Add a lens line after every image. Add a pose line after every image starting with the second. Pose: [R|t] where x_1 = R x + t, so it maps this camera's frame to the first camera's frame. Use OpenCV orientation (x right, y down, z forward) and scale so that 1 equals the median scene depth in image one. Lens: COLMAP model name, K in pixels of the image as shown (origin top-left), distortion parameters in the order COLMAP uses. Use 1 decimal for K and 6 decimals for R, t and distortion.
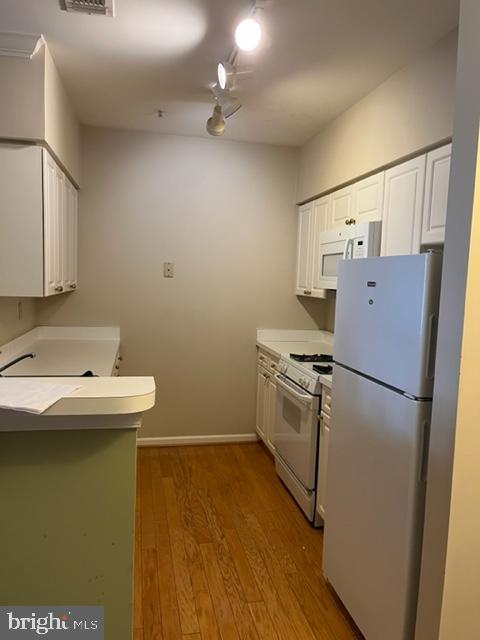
lens RADIAL K [[479.2, 0, 244.0], [0, 479.2, 318.8], [0, 0, 1]] dist [0.062097, -0.088083]
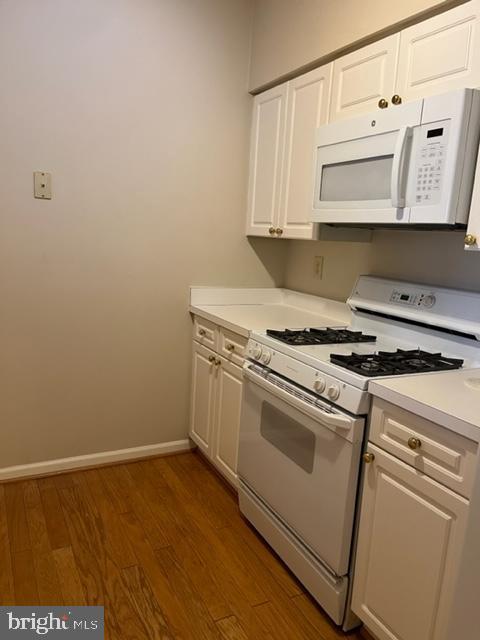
lens RADIAL K [[480.5, 0, 240.0], [0, 480.5, 320.0], [0, 0, 1]] dist [0.065145, -0.096896]
pose [[0.966771, -0.027475, 0.254163, -0.098808], [-0.000058, 0.994184, 0.107692, -0.006363], [-0.255644, -0.104128, 0.961147, 0.442075]]
